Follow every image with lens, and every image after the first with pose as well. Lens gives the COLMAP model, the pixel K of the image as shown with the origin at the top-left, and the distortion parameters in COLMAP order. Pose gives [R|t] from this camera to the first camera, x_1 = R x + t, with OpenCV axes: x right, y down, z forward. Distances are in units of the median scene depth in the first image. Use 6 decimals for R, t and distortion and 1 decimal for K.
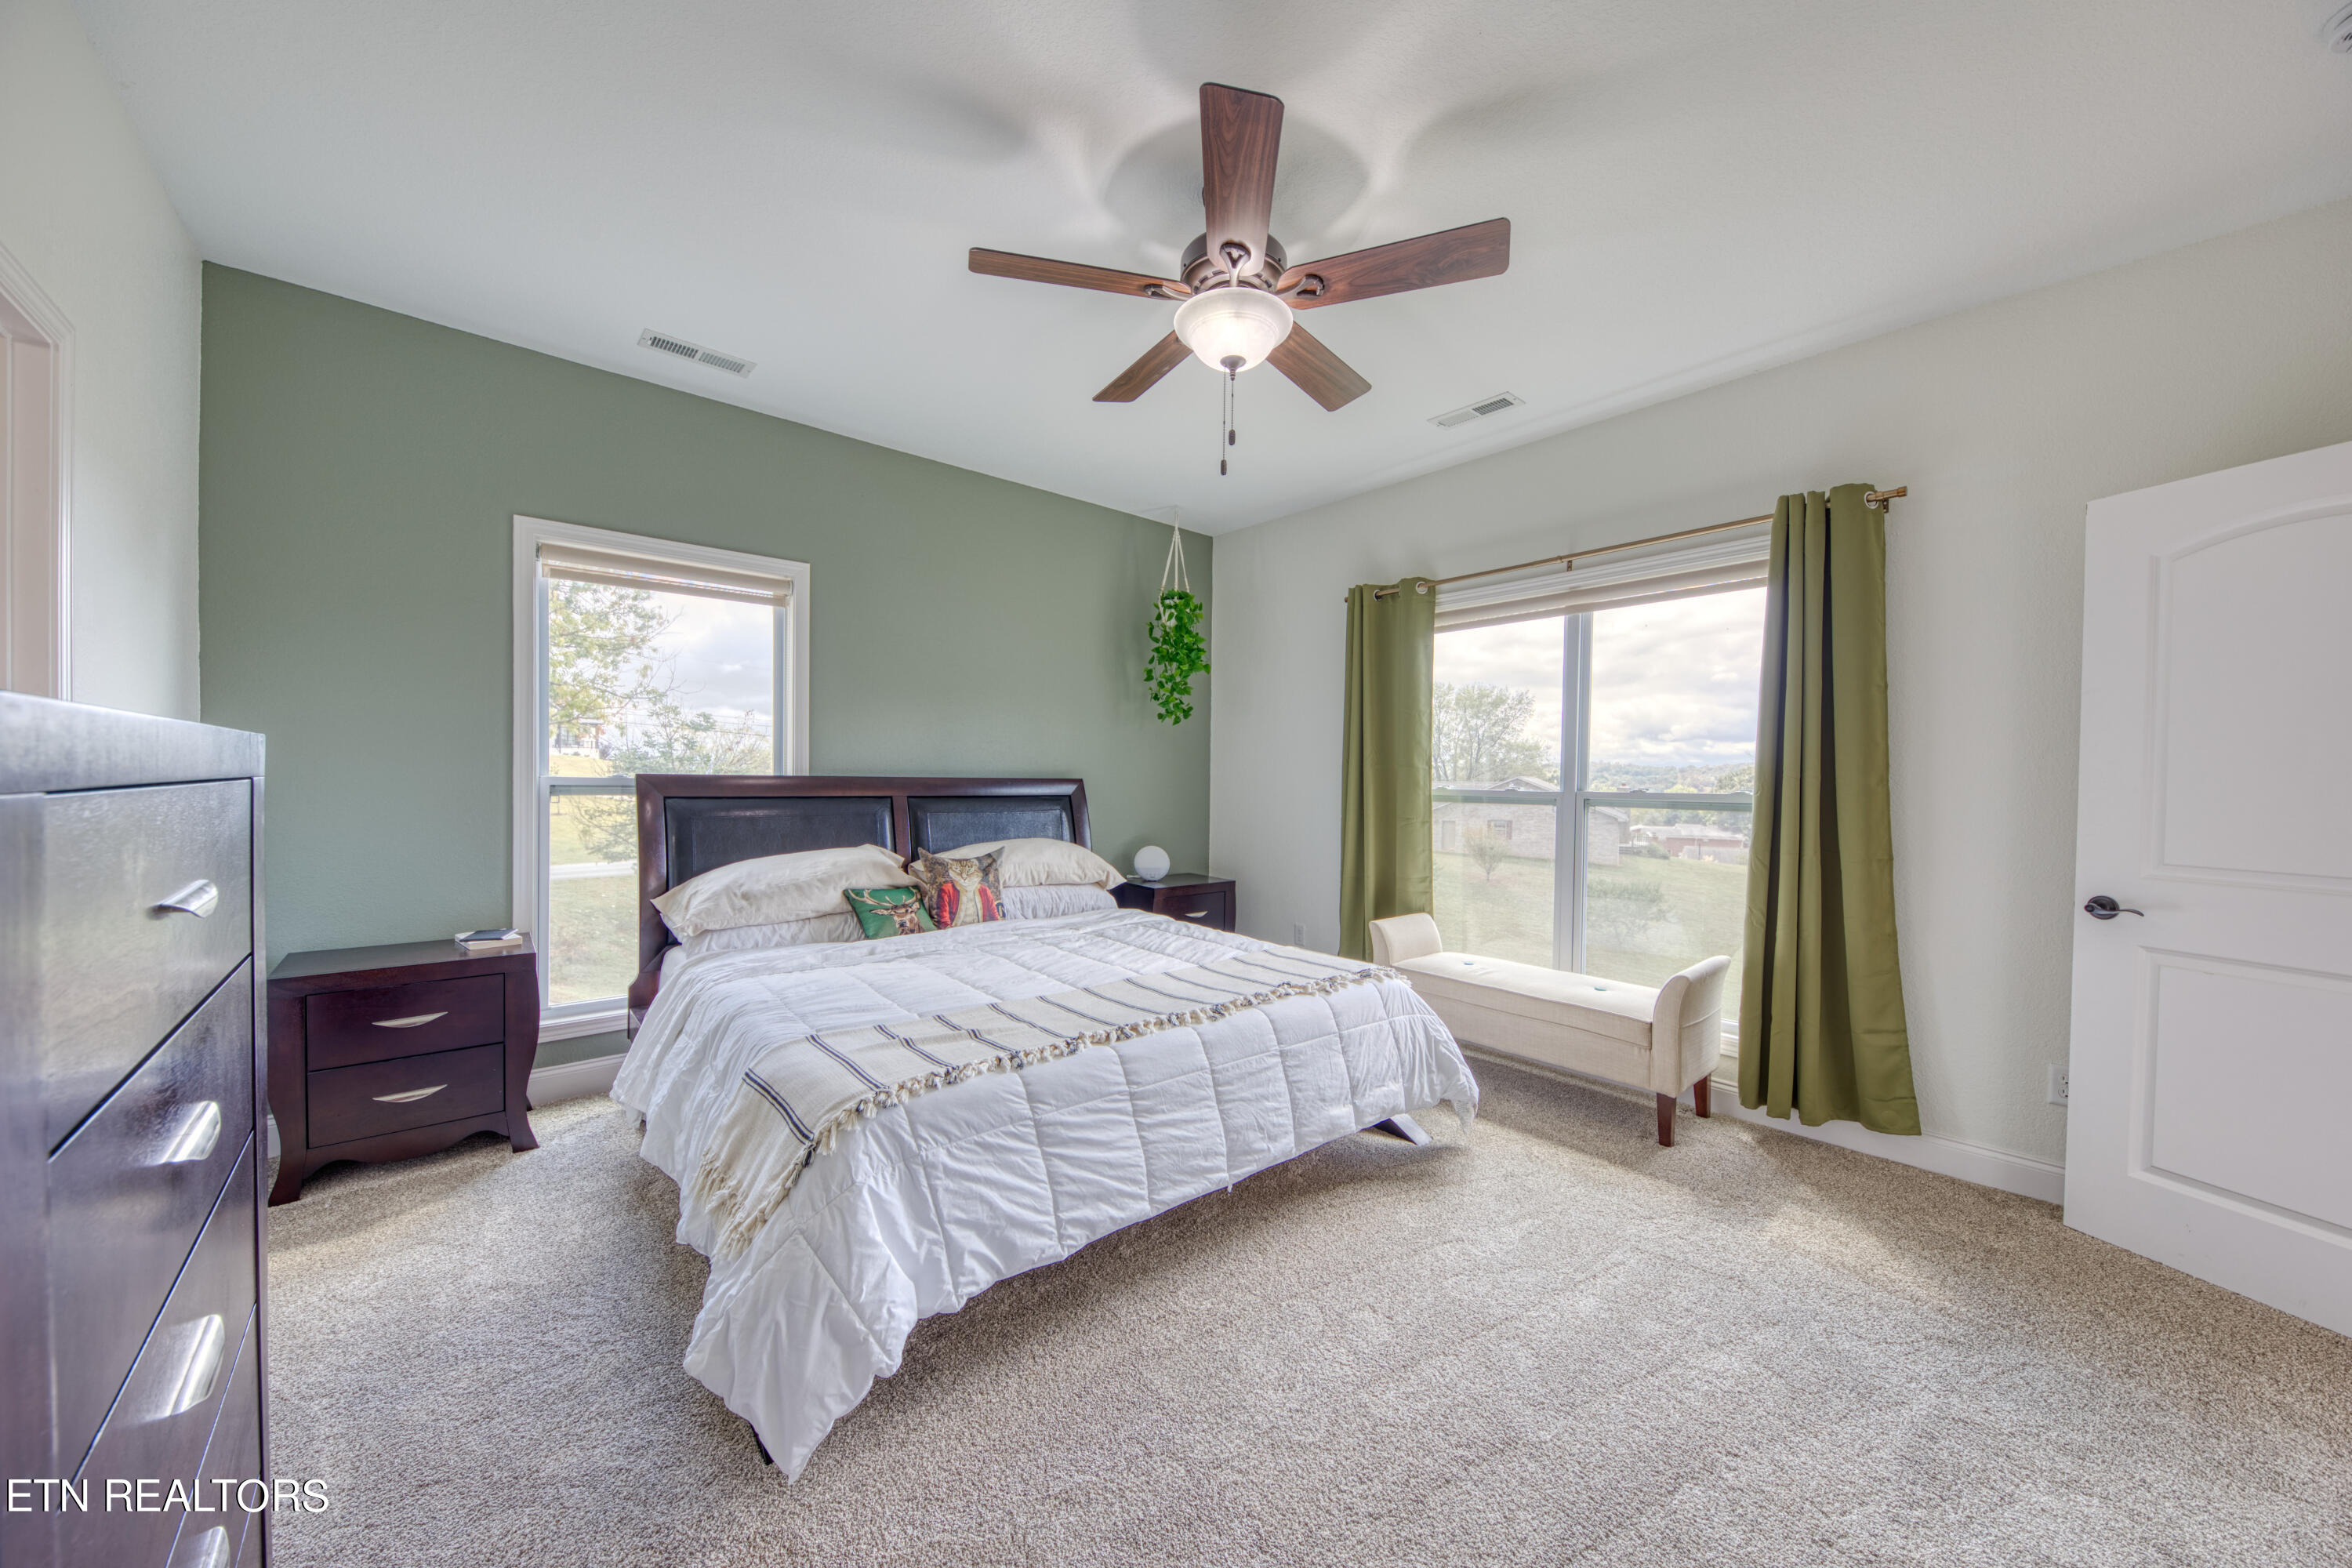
lens RADIAL K [[816.6, 0, 1194.5], [0, 816.6, 783.8], [0, 0, 1]] dist [0.009648, -0.005192]
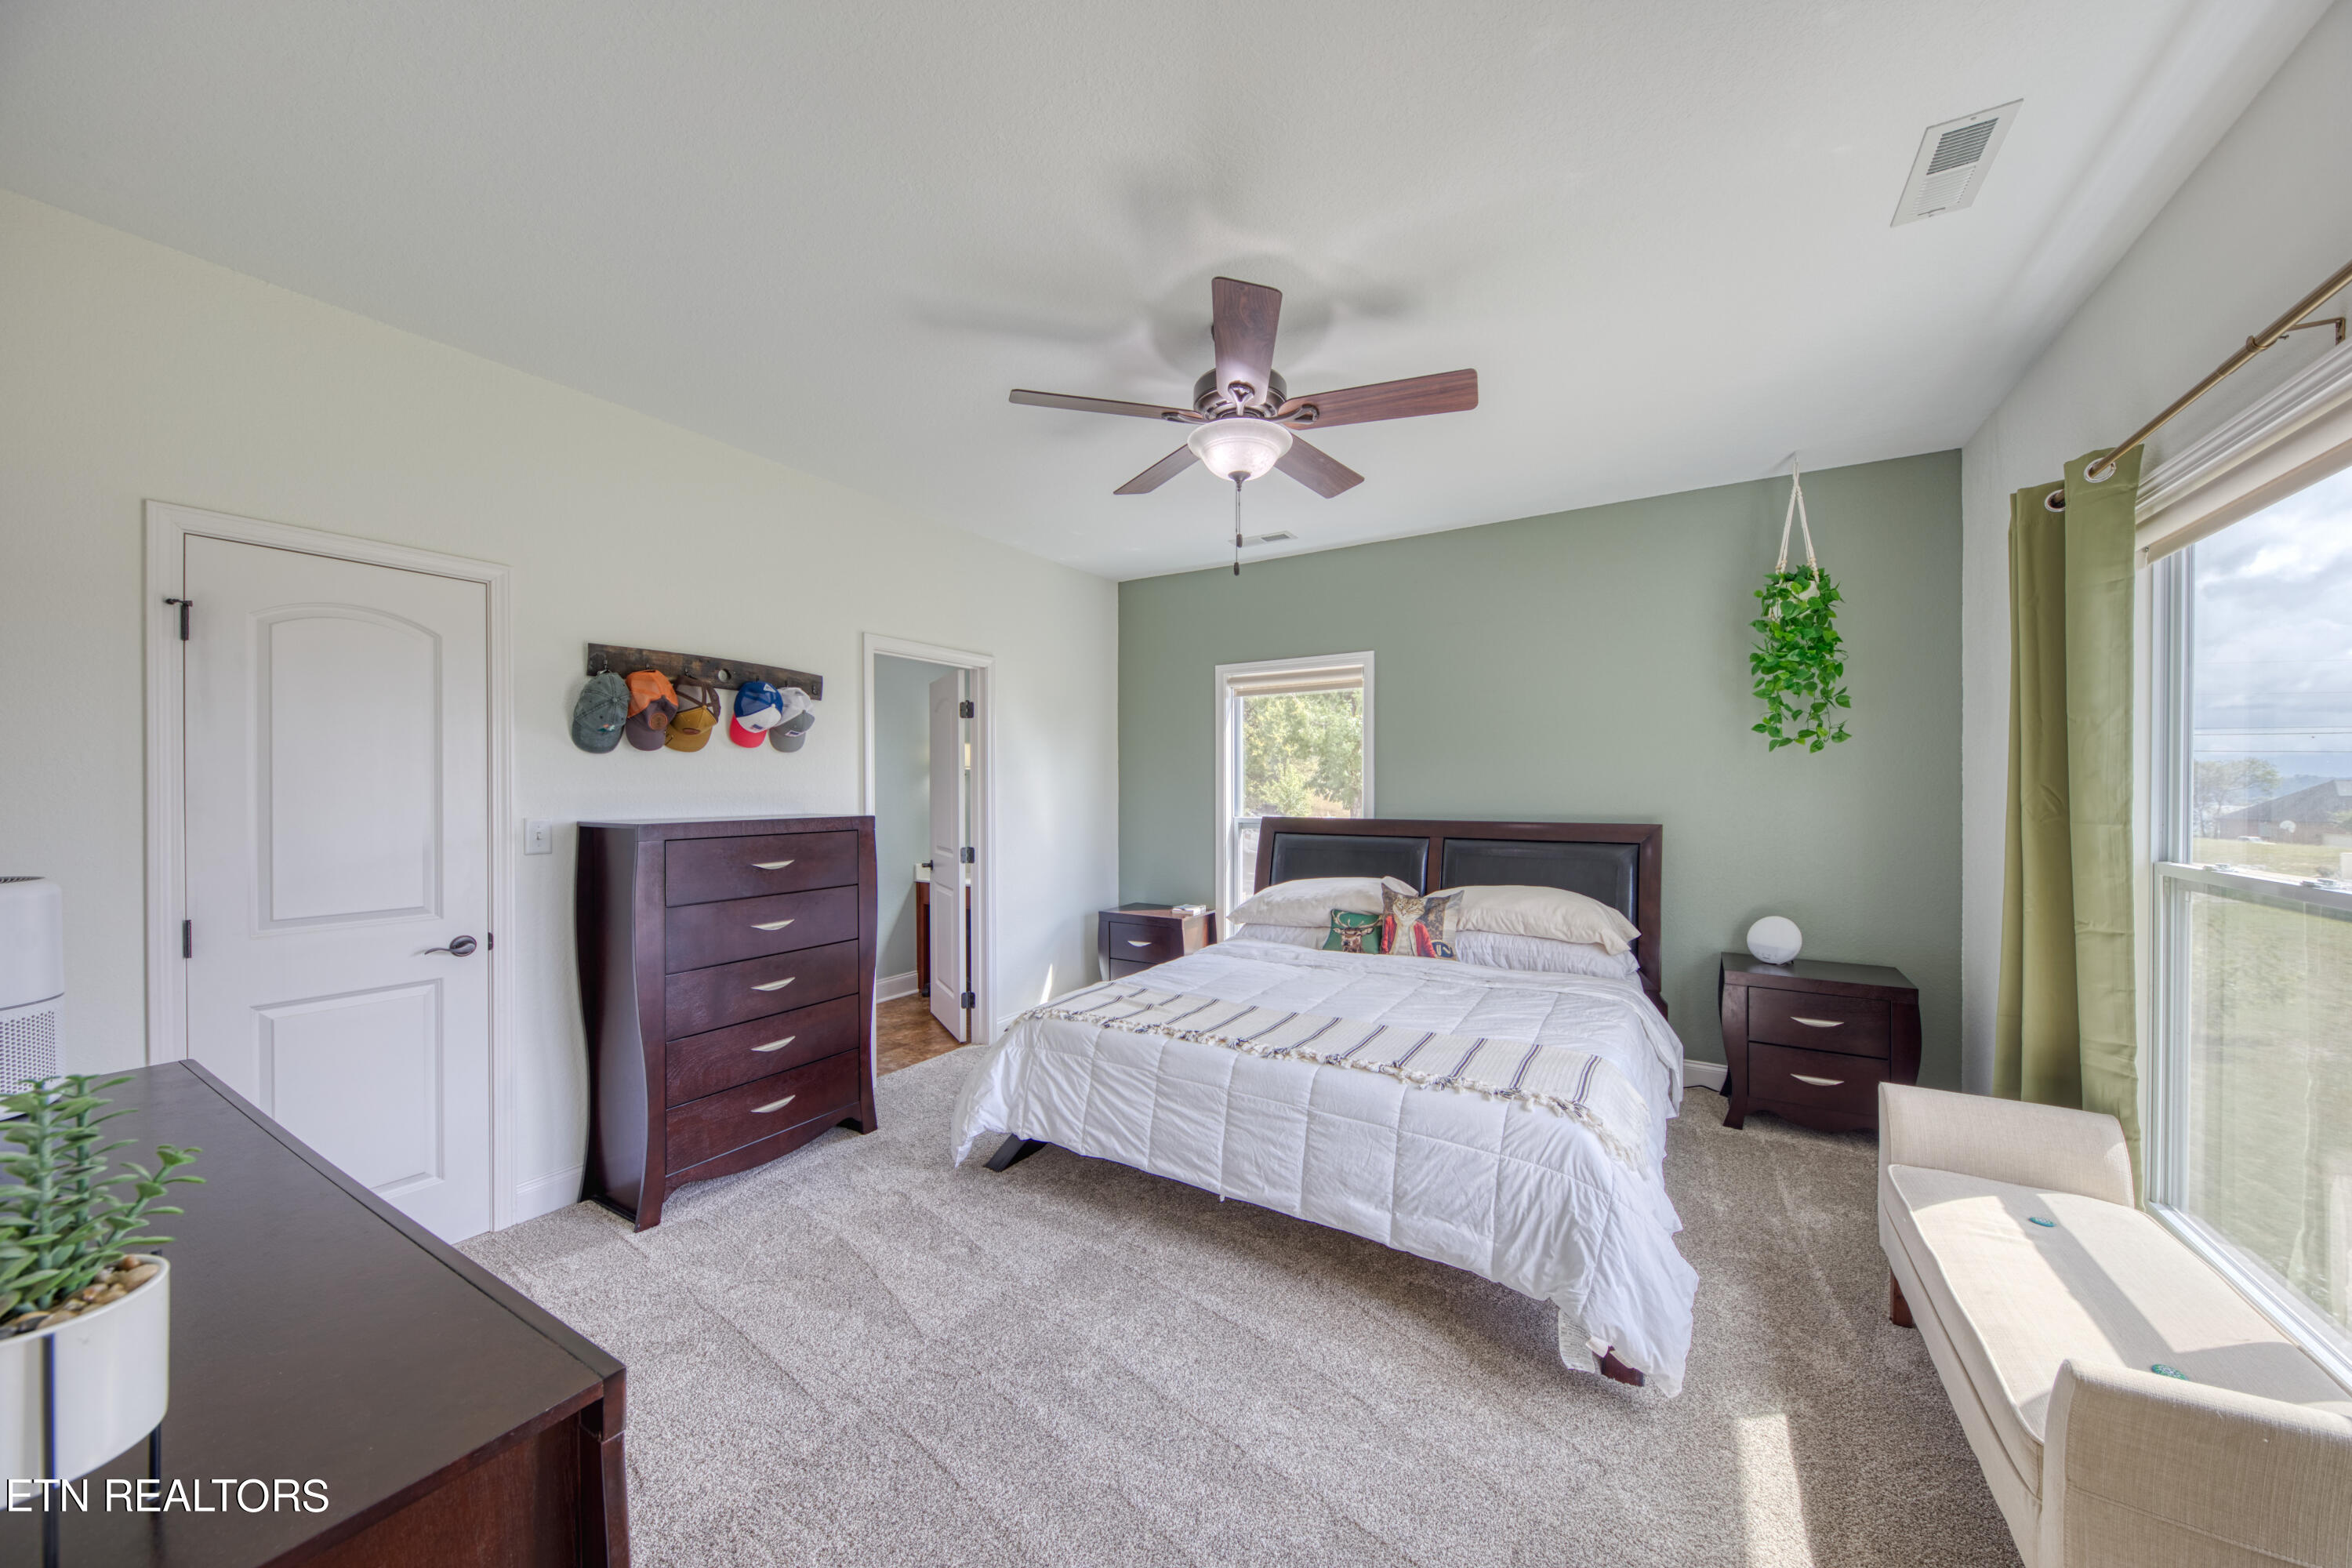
lens RADIAL K [[816.6, 0, 1191.3], [0, 816.6, 794.1], [0, 0, 1]] dist [0.009648, -0.005192]
pose [[0.317956, -0.006265, -0.948085, 0.962163], [-0.005016, 0.999953, -0.008290, -0.053871], [0.948092, 0.007391, 0.317910, 0.505897]]
